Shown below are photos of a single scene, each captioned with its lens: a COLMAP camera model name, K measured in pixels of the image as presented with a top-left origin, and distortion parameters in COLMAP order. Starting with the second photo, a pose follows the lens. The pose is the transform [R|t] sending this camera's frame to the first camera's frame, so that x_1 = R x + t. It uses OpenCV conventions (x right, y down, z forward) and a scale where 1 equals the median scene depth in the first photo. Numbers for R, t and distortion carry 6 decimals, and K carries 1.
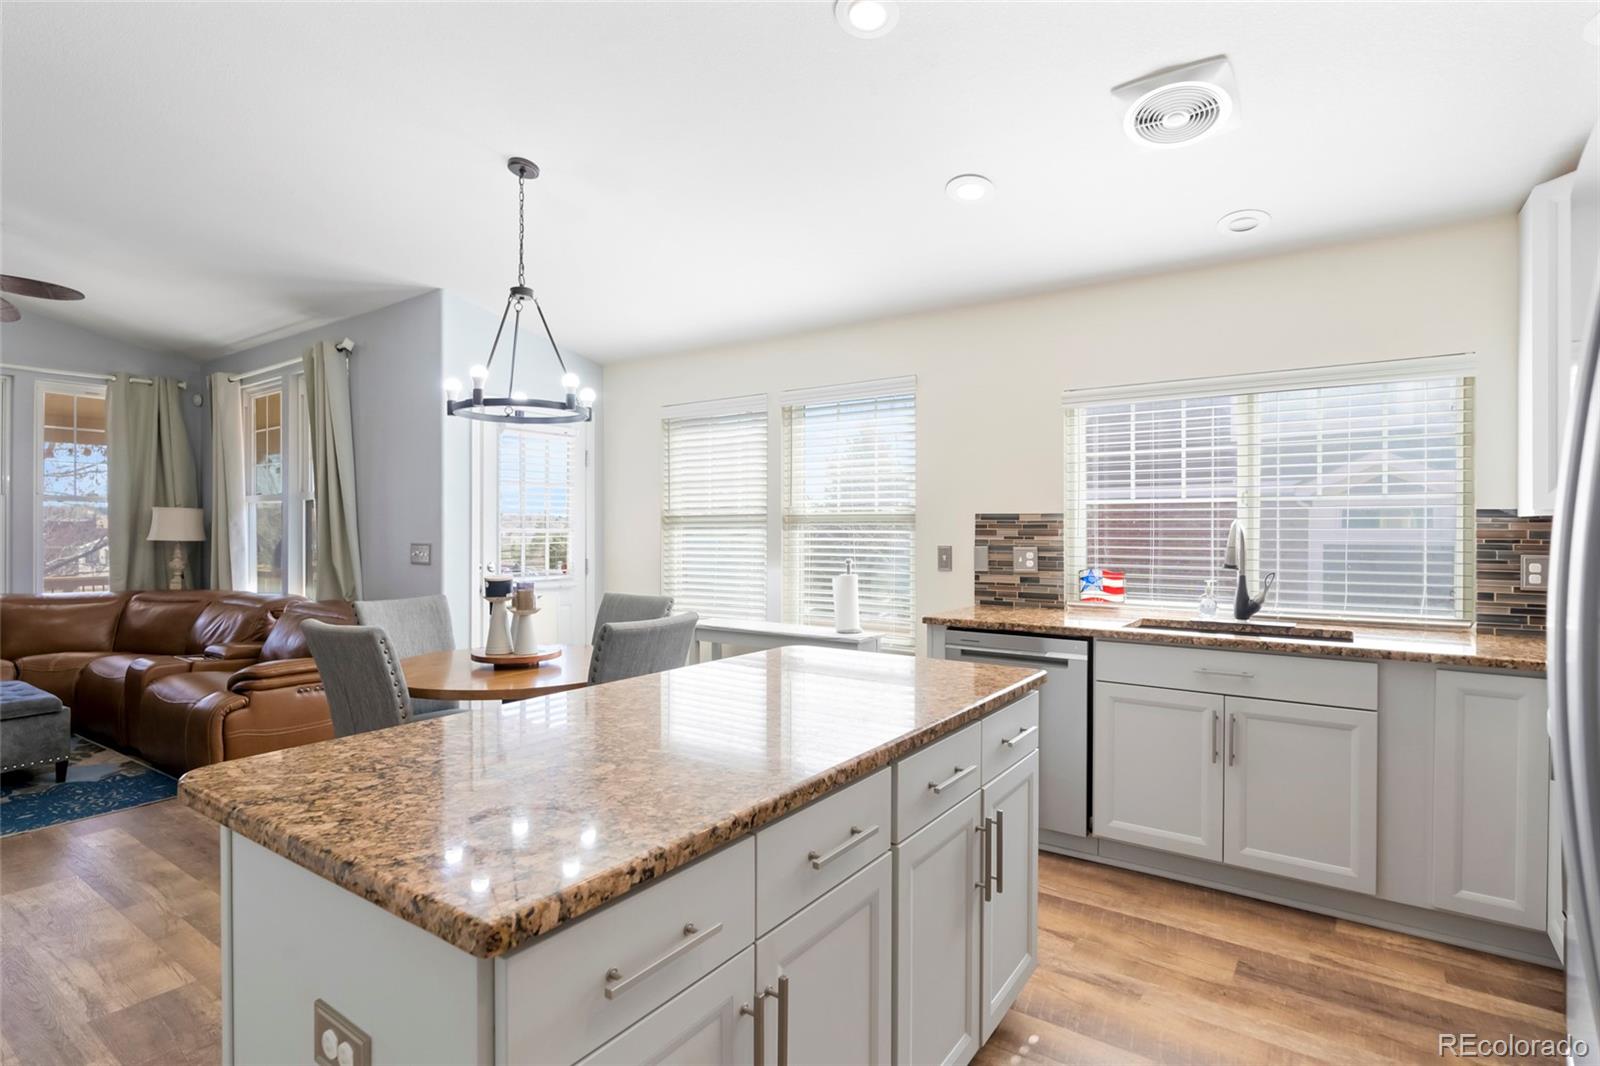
lens RADIAL K [[796.7, 0, 795.4], [0, 796.7, 537.8], [0, 0, 1]] dist [-0.002530, 0.003586]
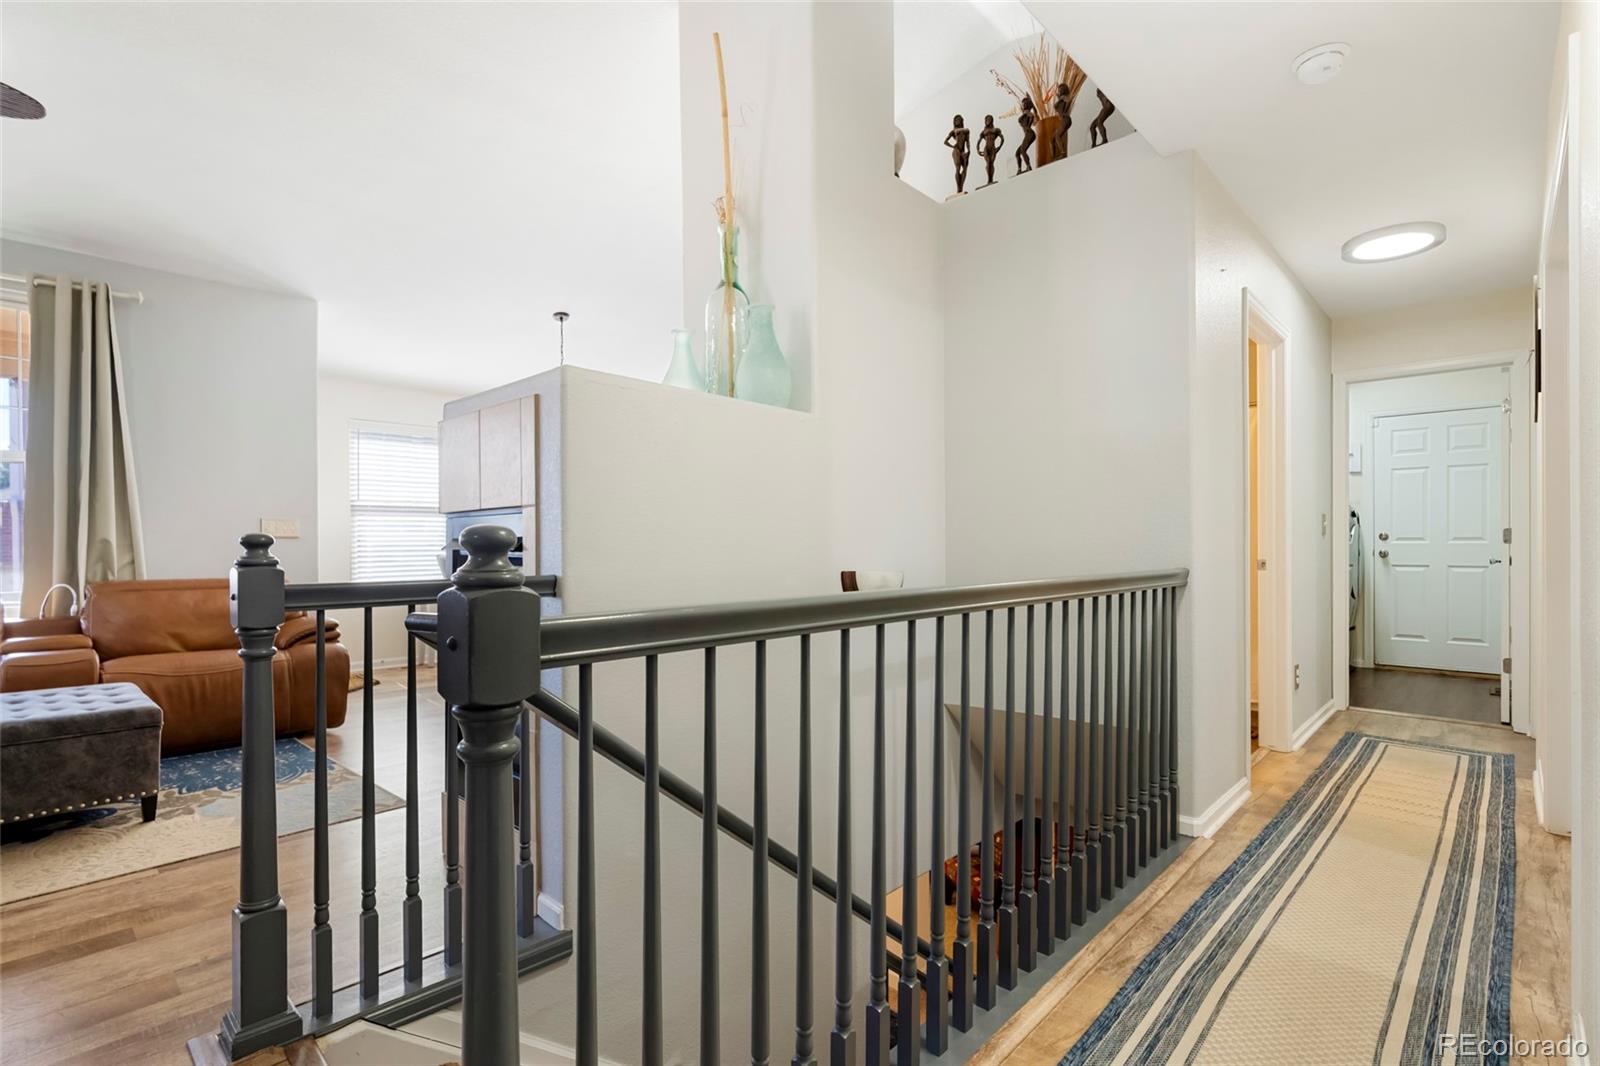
lens RADIAL K [[796.7, 0, 786.8], [0, 796.7, 541.4], [0, 0, 1]] dist [-0.002530, 0.003586]
pose [[0.139710, 0.001122, 0.990192, -2.082924], [0.013733, 0.999901, -0.003071, 0.073751], [-0.990097, 0.014027, 0.139680, 0.174850]]
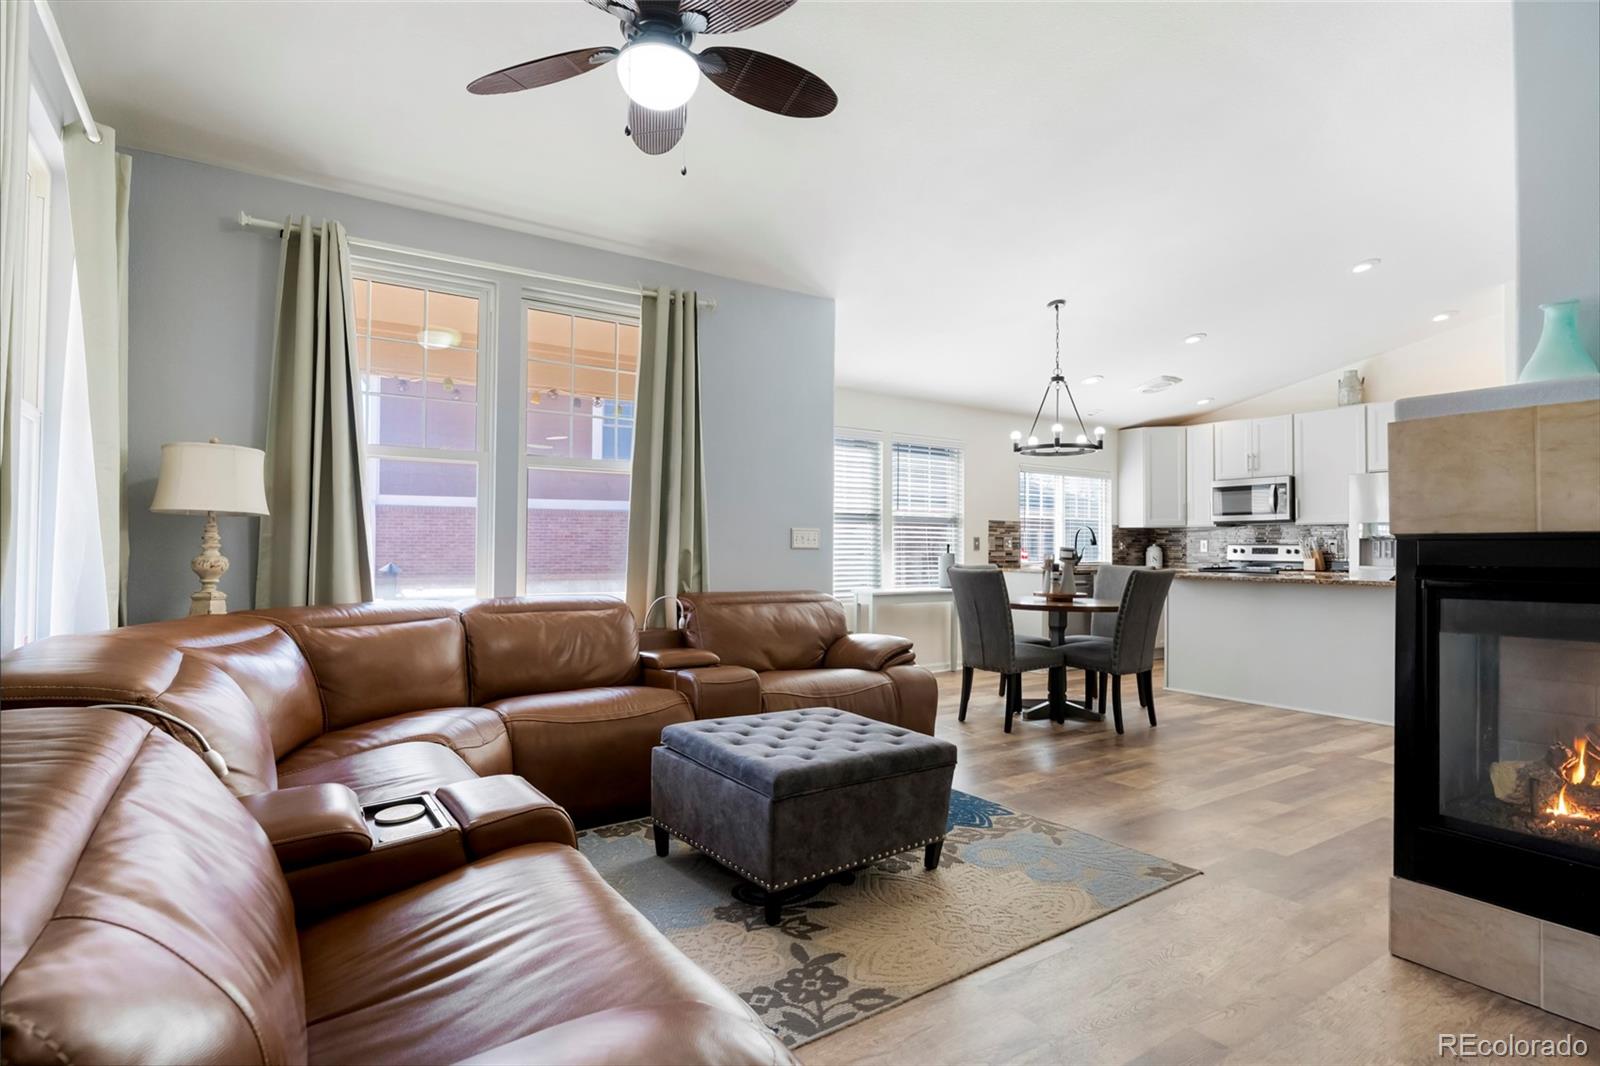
lens RADIAL K [[834.1, 0, 776.4], [0, 834.1, 531.1], [0, 0, 1]] dist [0.004002, 0.001557]
pose [[0.362133, 0.021984, 0.931867, -2.154125], [0.002916, 0.999690, -0.024717, 0.052205], [-0.932122, 0.011668, 0.361956, 0.886255]]
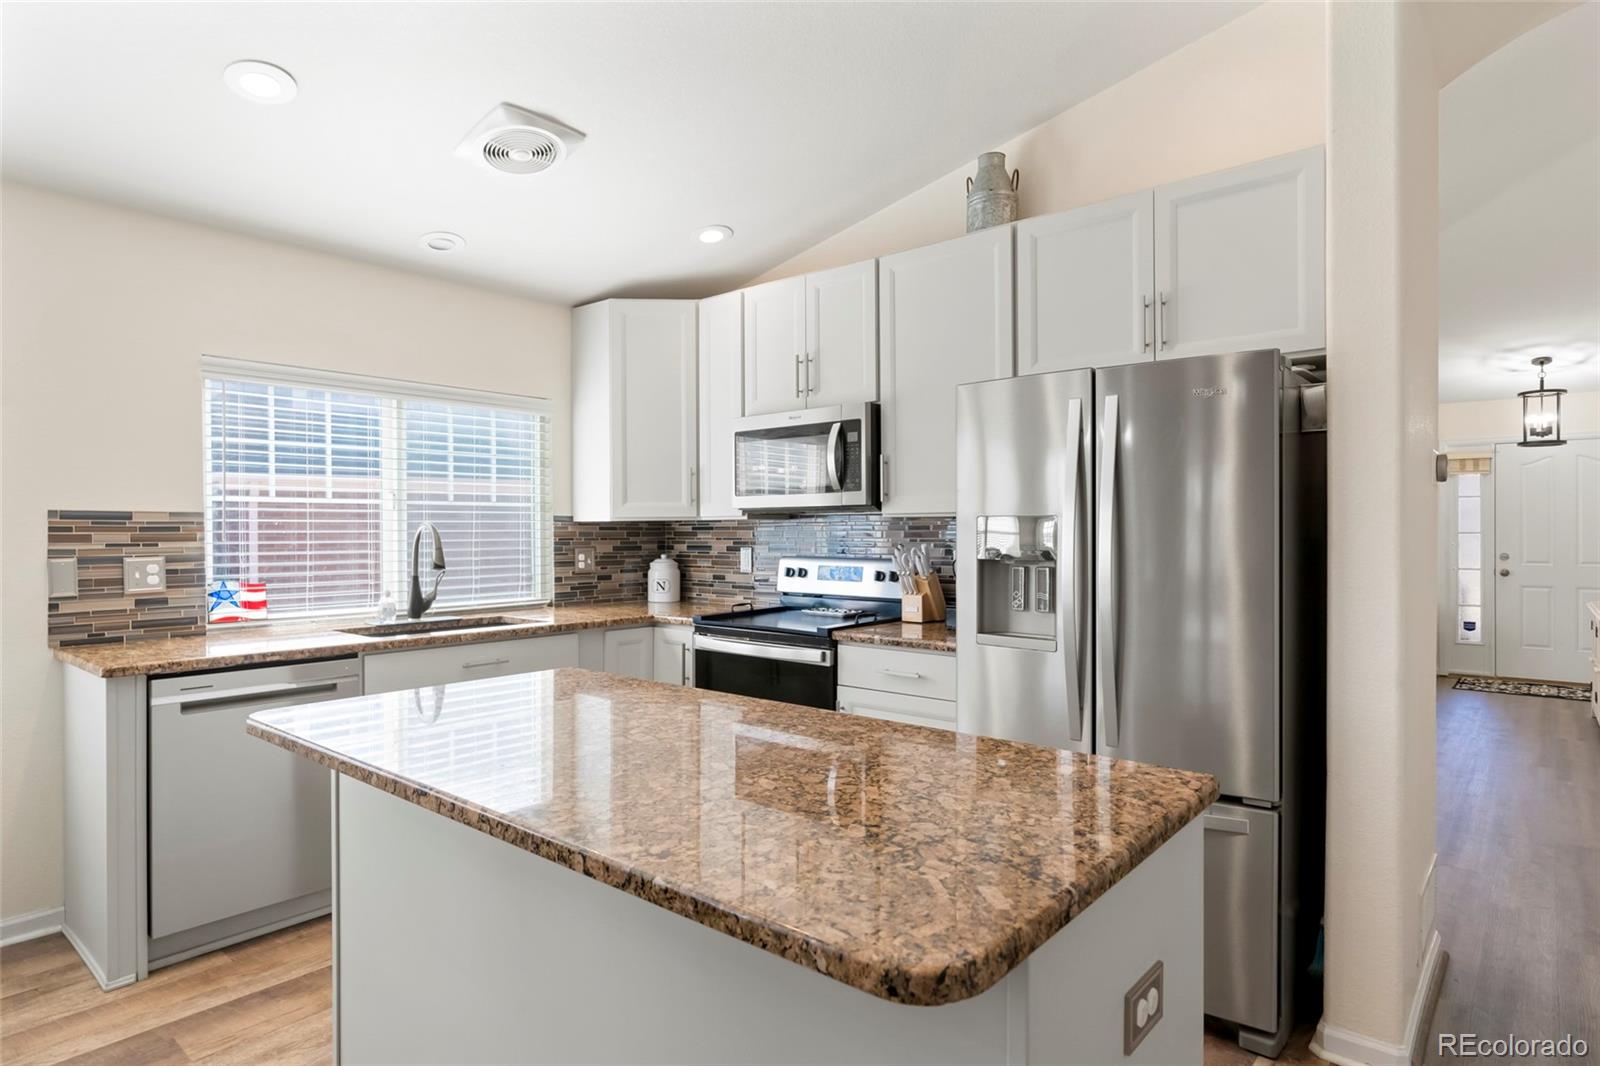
lens RADIAL K [[874.3, 0, 797.6], [0, 874.3, 541.2], [0, 0, 1]] dist [0.002718, -0.001362]
pose [[0.099342, -0.015276, 0.994936, -0.503041], [0.014757, 0.999795, 0.013877, -0.006114], [-0.994944, 0.013304, 0.099547, 0.374498]]
